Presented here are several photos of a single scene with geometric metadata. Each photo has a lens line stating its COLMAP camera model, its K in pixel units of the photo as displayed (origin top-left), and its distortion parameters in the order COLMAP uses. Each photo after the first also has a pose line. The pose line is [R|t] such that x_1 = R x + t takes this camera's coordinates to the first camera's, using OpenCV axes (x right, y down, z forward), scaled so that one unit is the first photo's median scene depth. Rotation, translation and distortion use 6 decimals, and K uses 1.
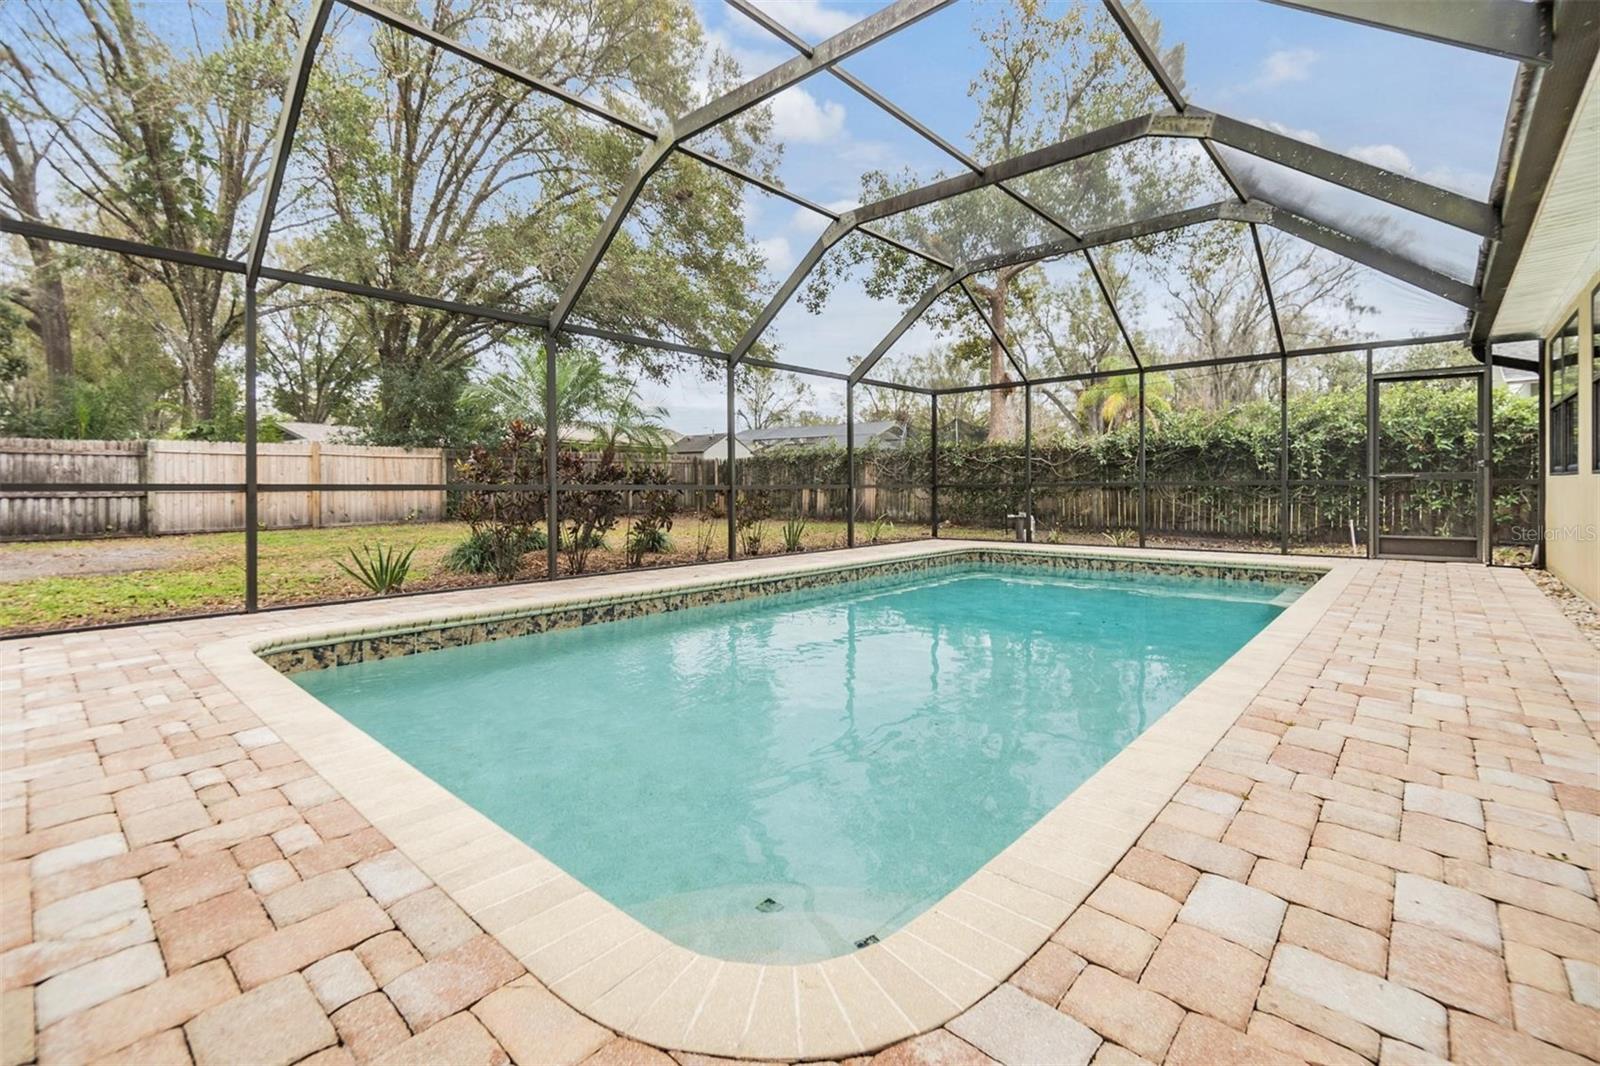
lens RADIAL K [[698.3, 0, 814.4], [0, 698.3, 489.4], [0, 0, 1]] dist [-0.008354, 0.001844]
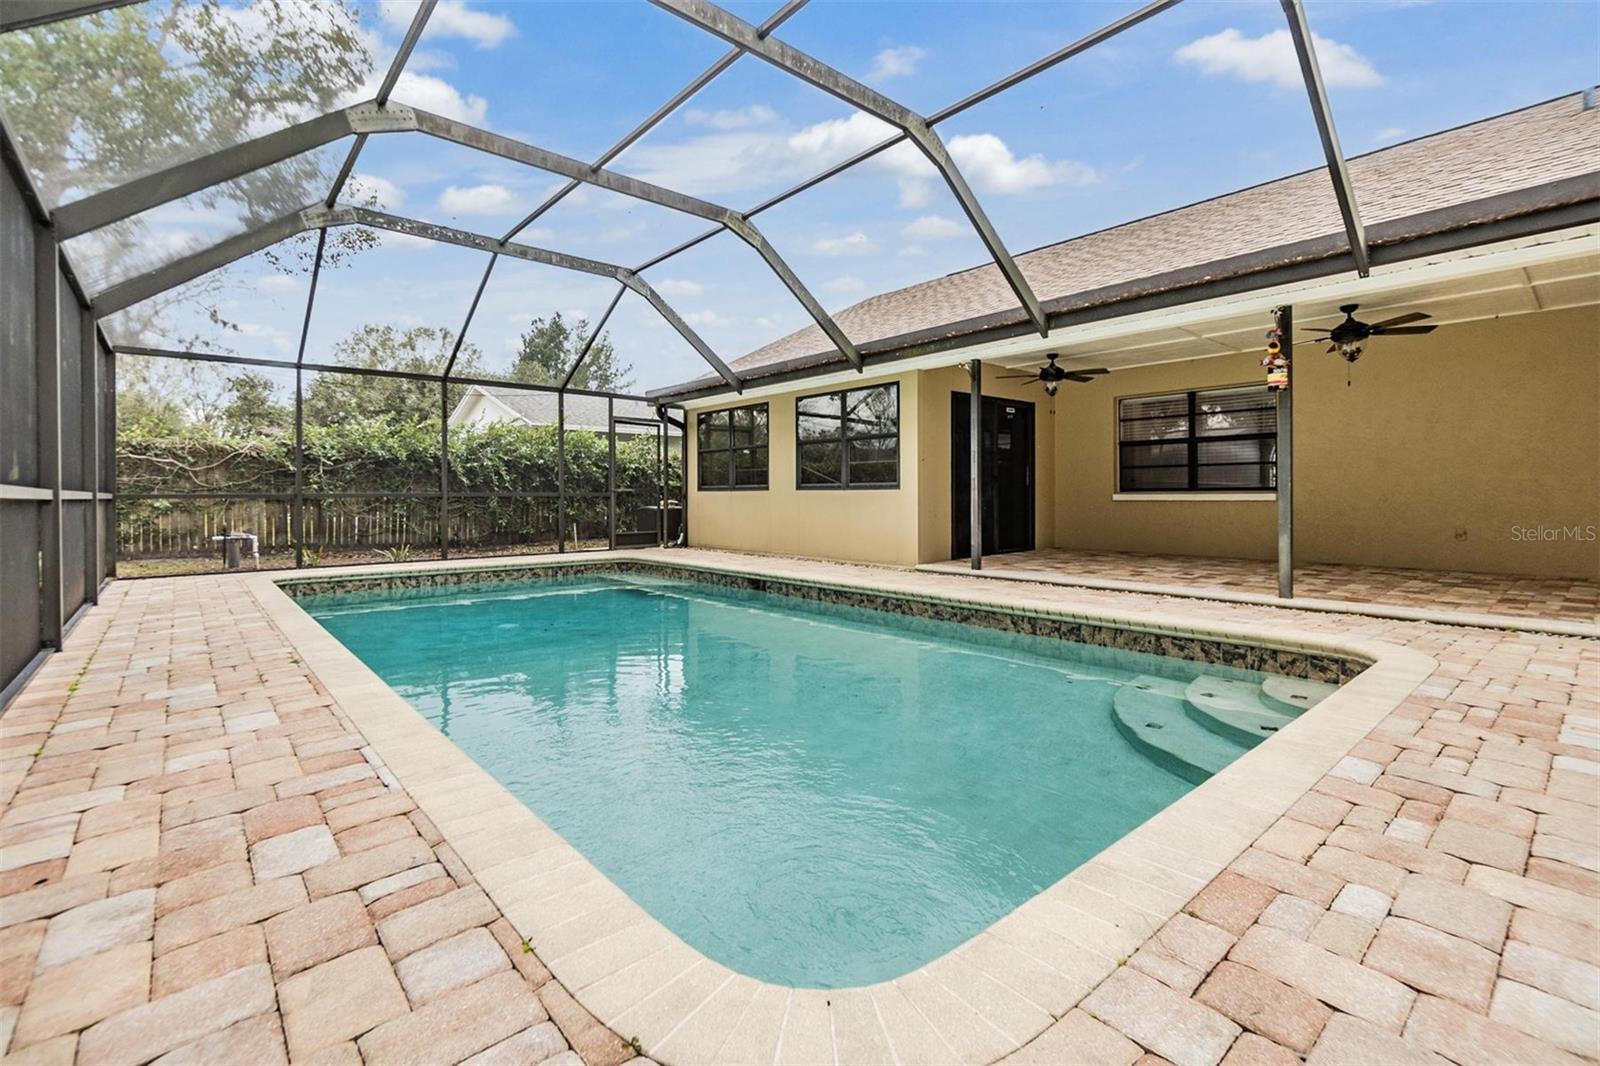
lens RADIAL K [[698.3, 0, 776.6], [0, 698.3, 492.8], [0, 0, 1]] dist [-0.008354, 0.001844]
pose [[0.142818, 0.011229, 0.989685, -0.449557], [0.006863, 0.999900, -0.012336, 0.005244], [-0.989725, 0.008554, 0.142727, 0.410328]]
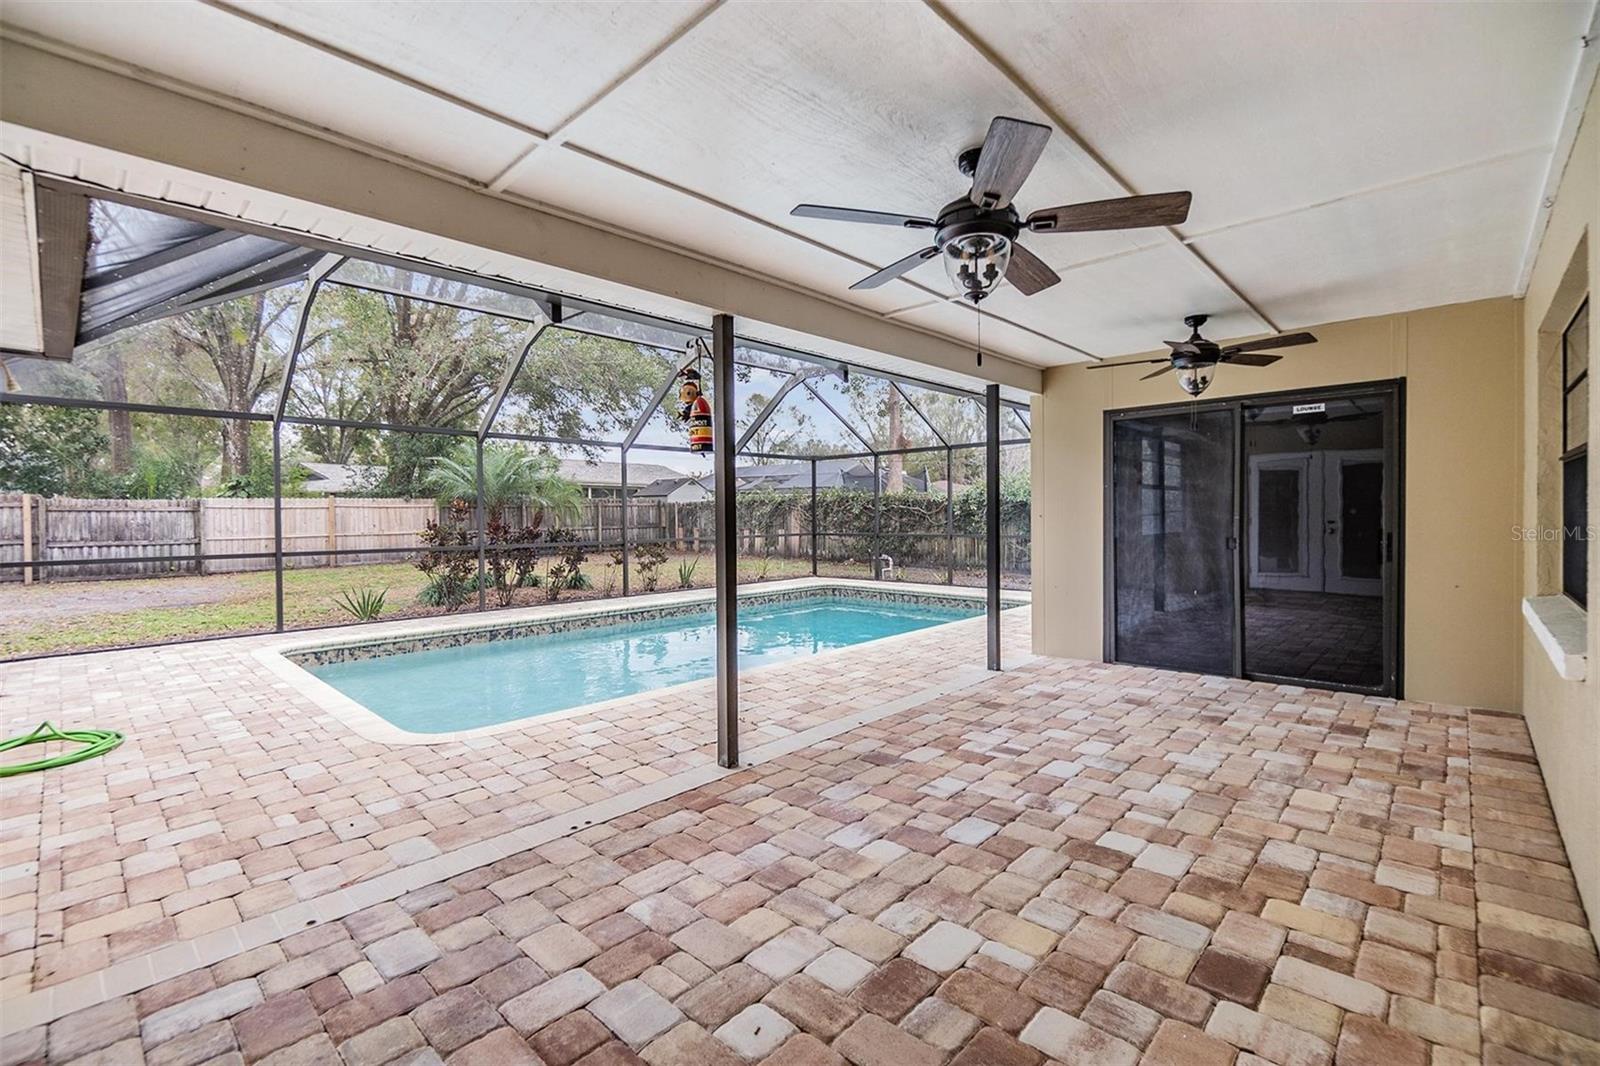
lens RADIAL K [[698.3, 0, 806.8], [0, 698.3, 523.3], [0, 0, 1]] dist [-0.008354, 0.001844]
pose [[0.999371, -0.004450, -0.035179, 0.247232], [0.004866, 0.999919, 0.011742, -0.046812], [0.035124, -0.011905, 0.999312, -0.297800]]
